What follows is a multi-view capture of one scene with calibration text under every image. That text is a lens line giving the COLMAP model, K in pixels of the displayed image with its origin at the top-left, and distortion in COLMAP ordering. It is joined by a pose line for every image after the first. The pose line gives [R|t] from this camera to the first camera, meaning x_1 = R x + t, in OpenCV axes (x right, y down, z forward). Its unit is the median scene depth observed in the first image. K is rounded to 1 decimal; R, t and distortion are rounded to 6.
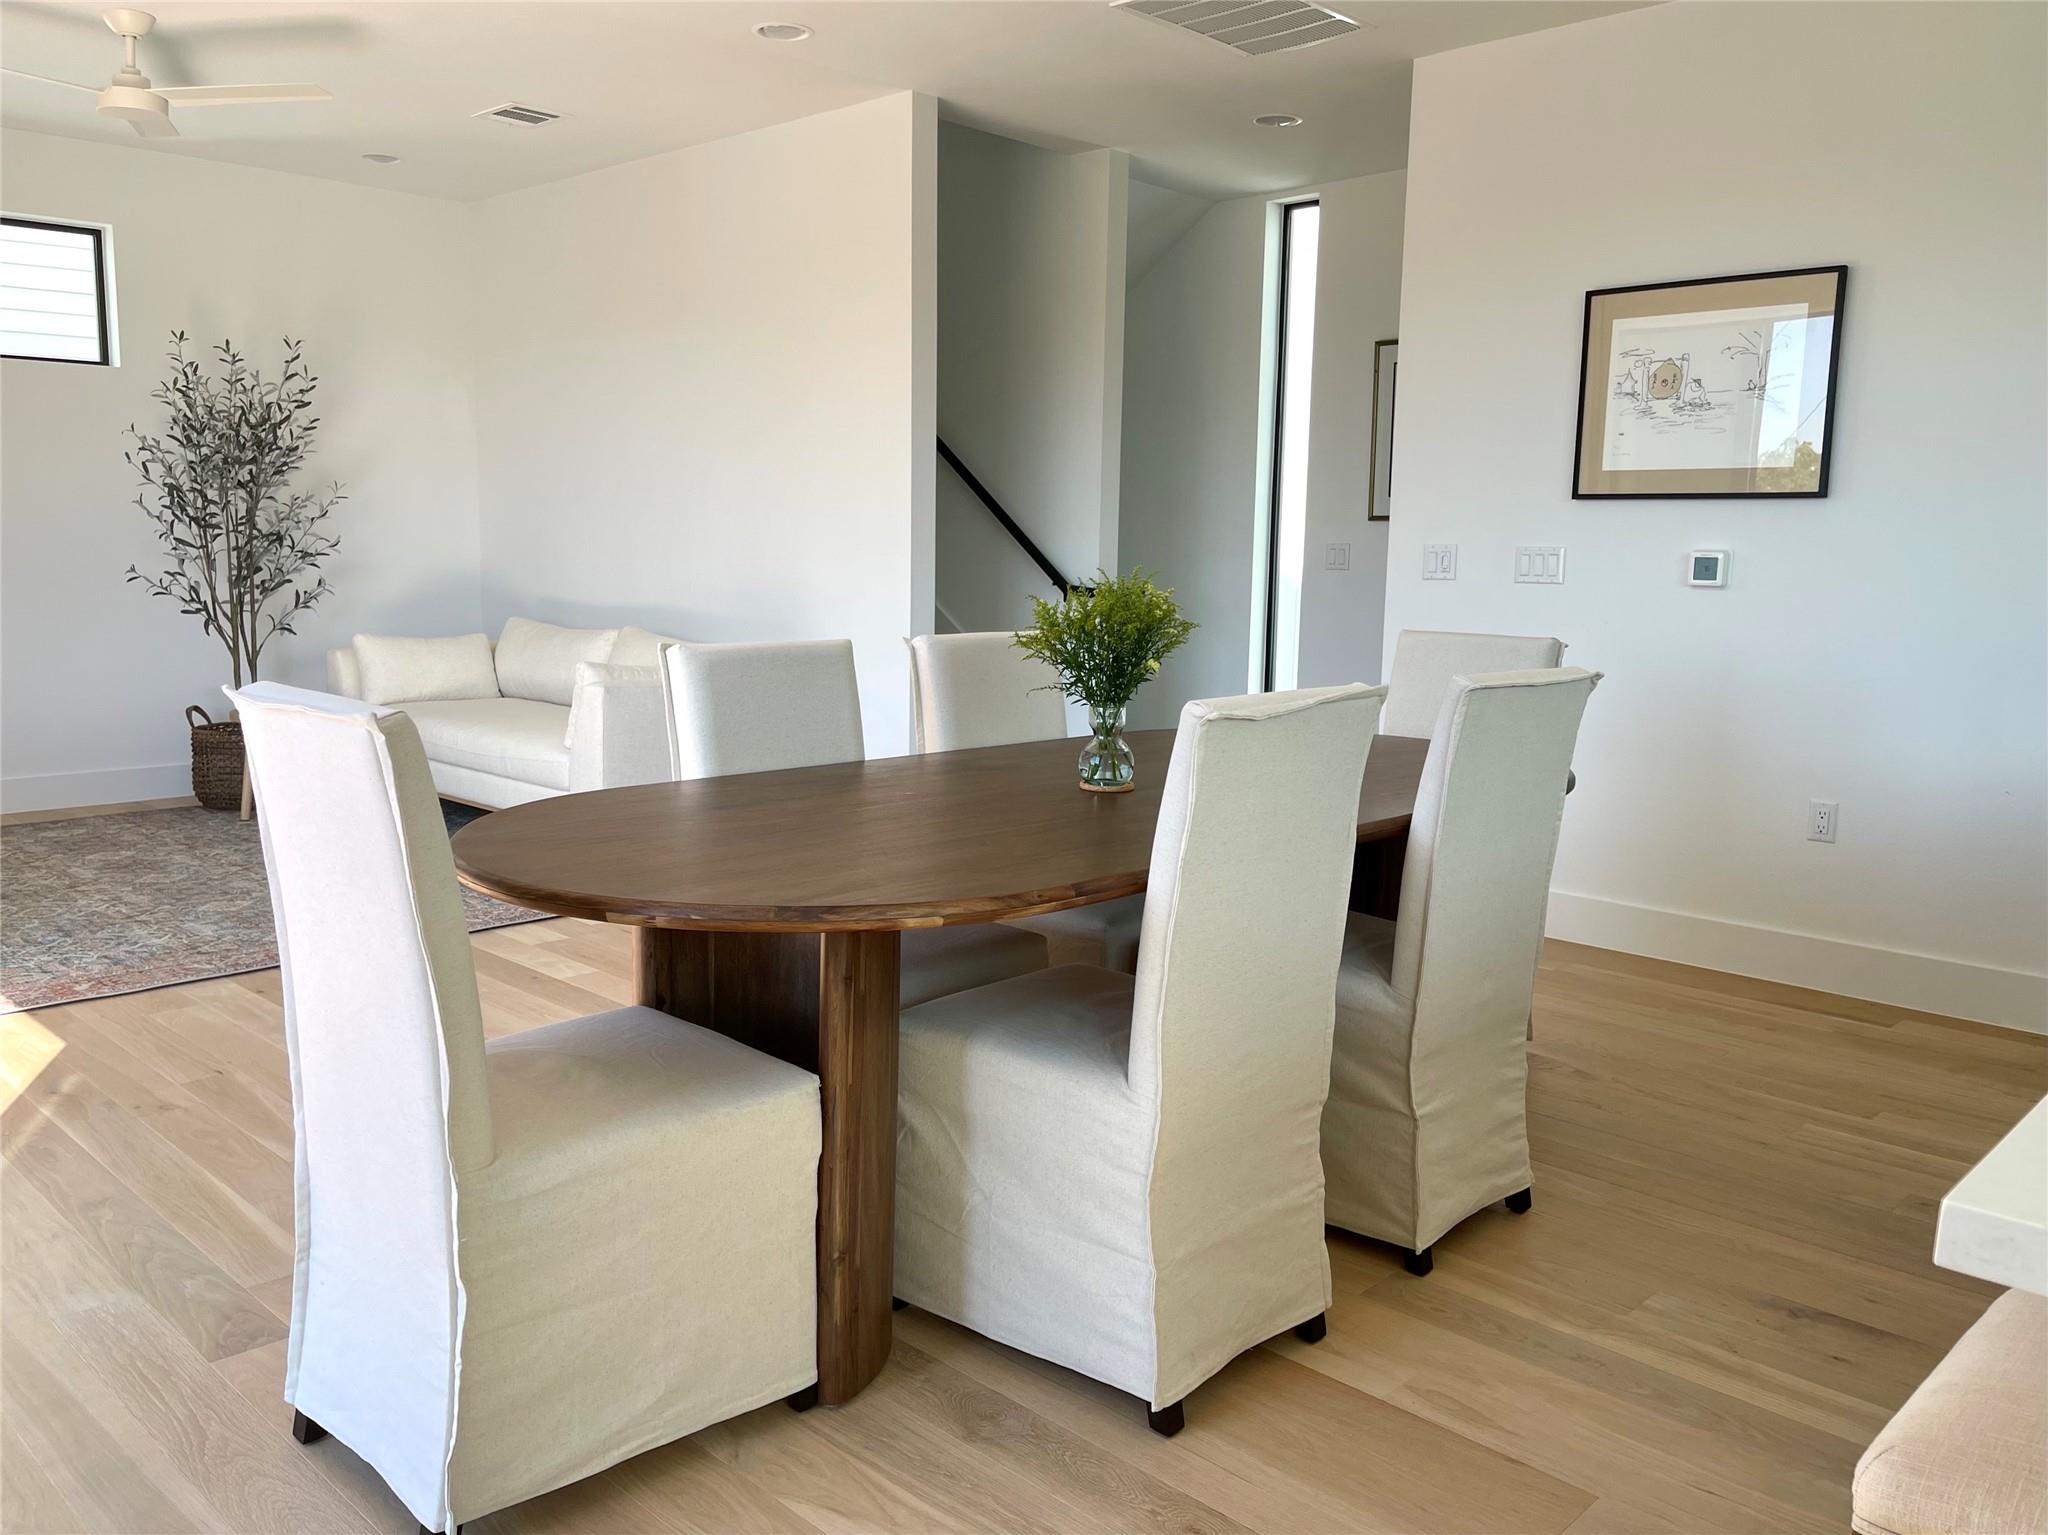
lens RADIAL K [[1570.5, 0, 1026.7], [0, 1570.5, 781.5], [0, 0, 1]] dist [0.066053, -0.077541]
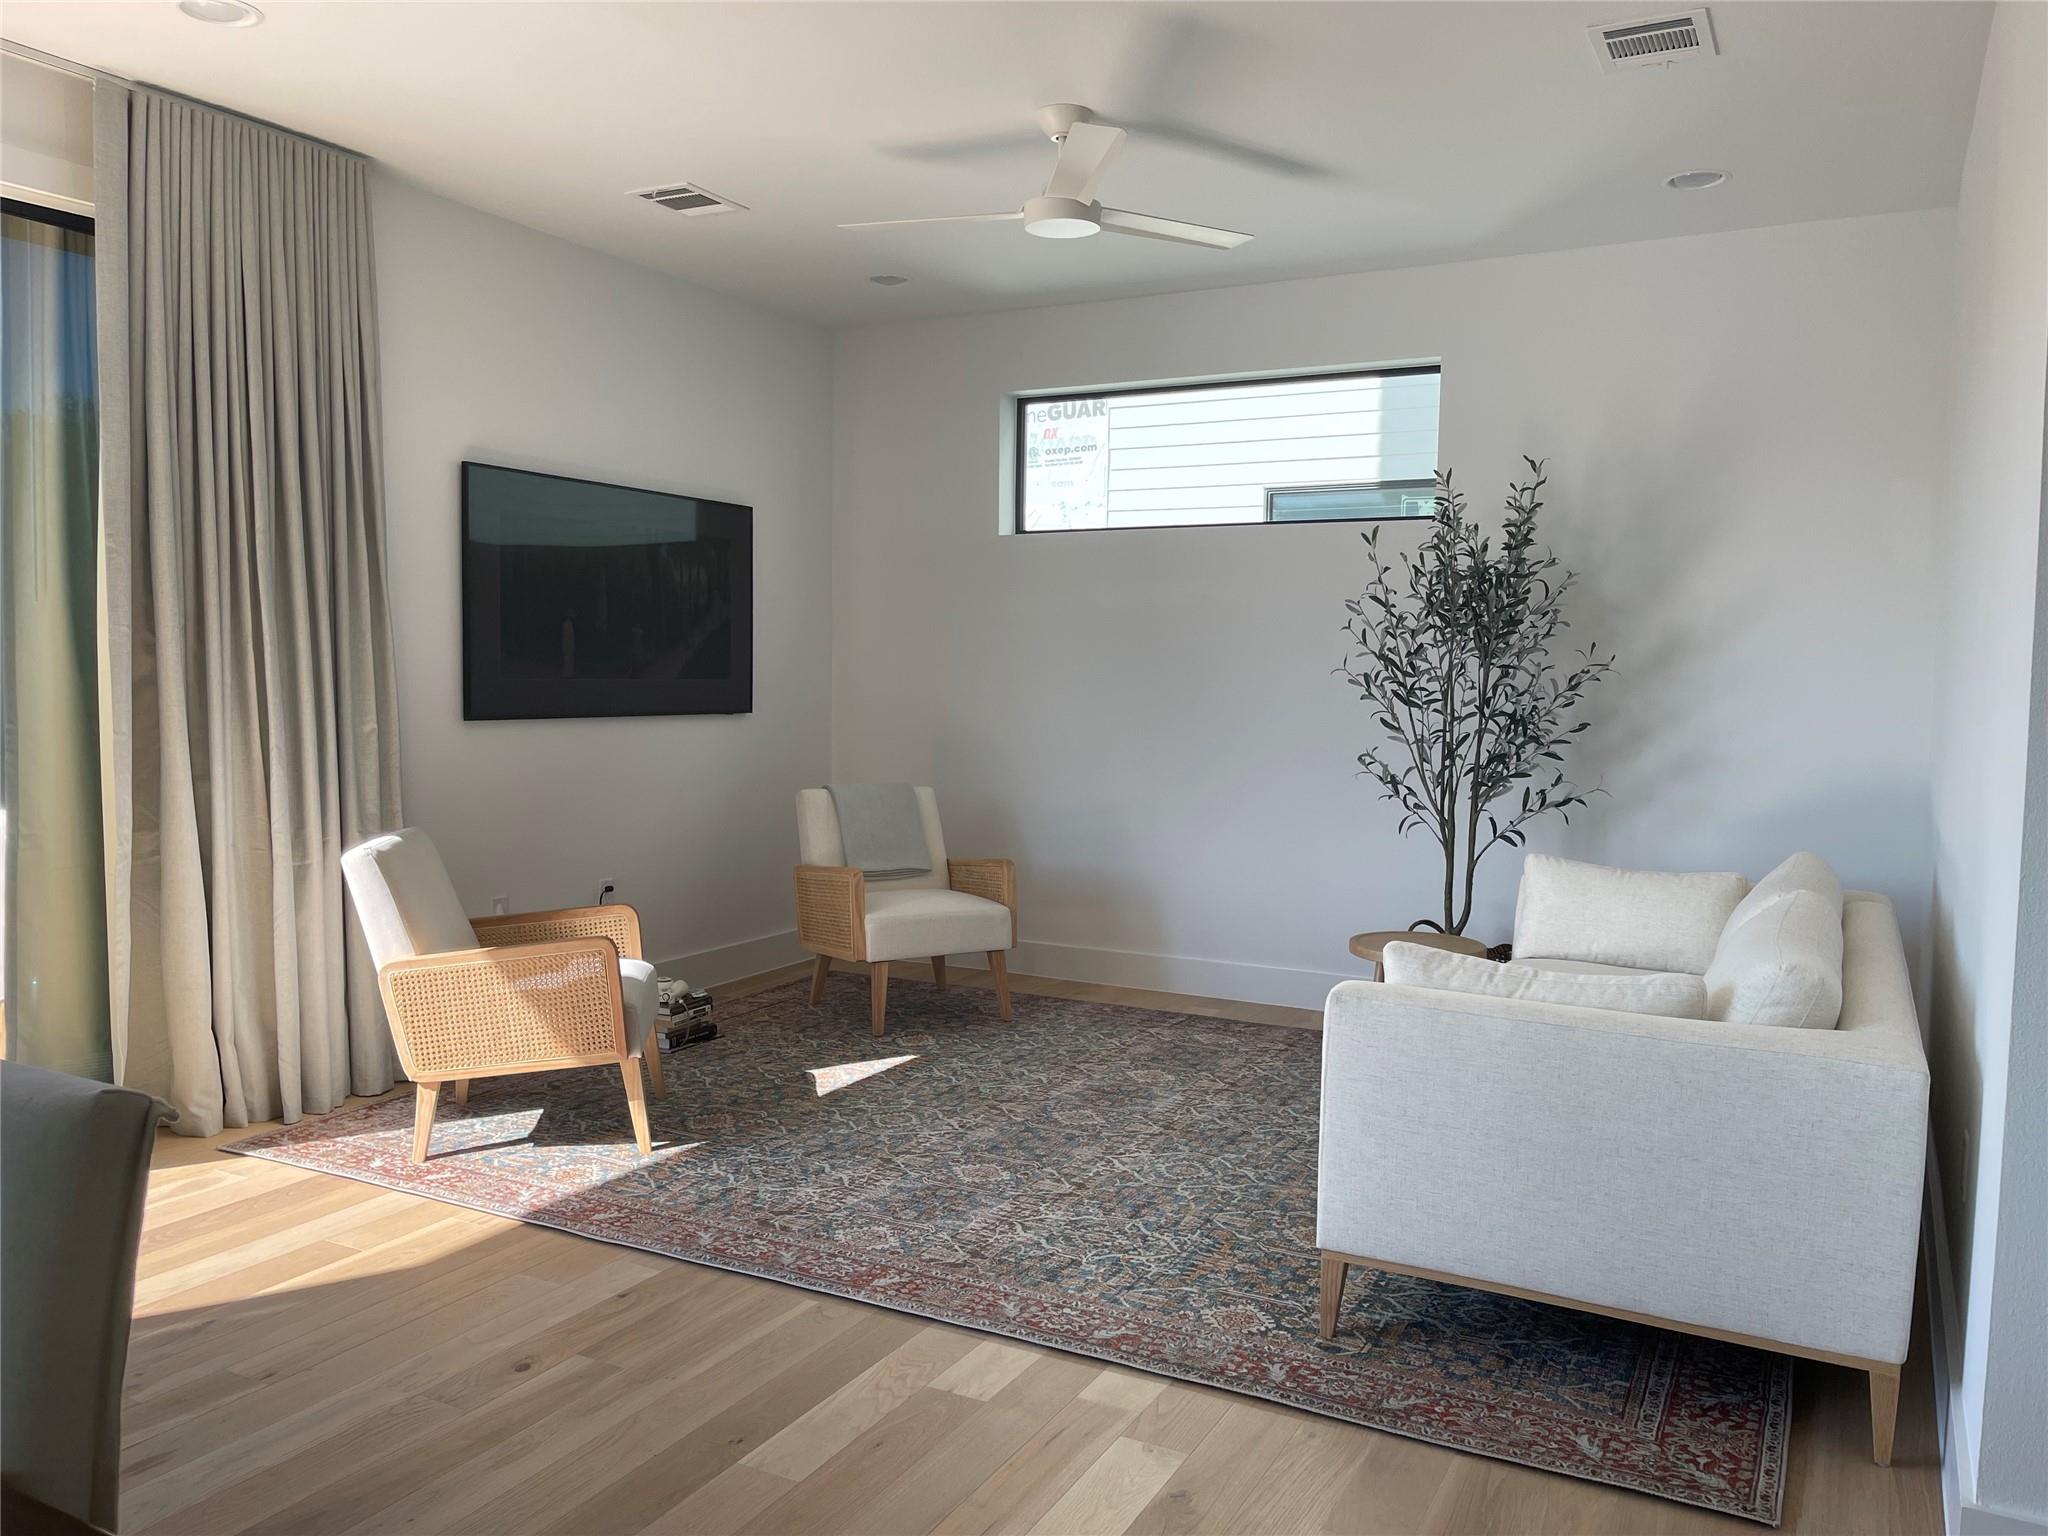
lens RADIAL K [[1570.5, 0, 1038.2], [0, 1570.5, 764.3], [0, 0, 1]] dist [0.066053, -0.077541]
pose [[0.267641, 0.045562, -0.962441, 0.191582], [-0.158074, 0.987423, 0.002786, -0.098751], [0.950463, 0.151391, 0.271477, 0.580252]]
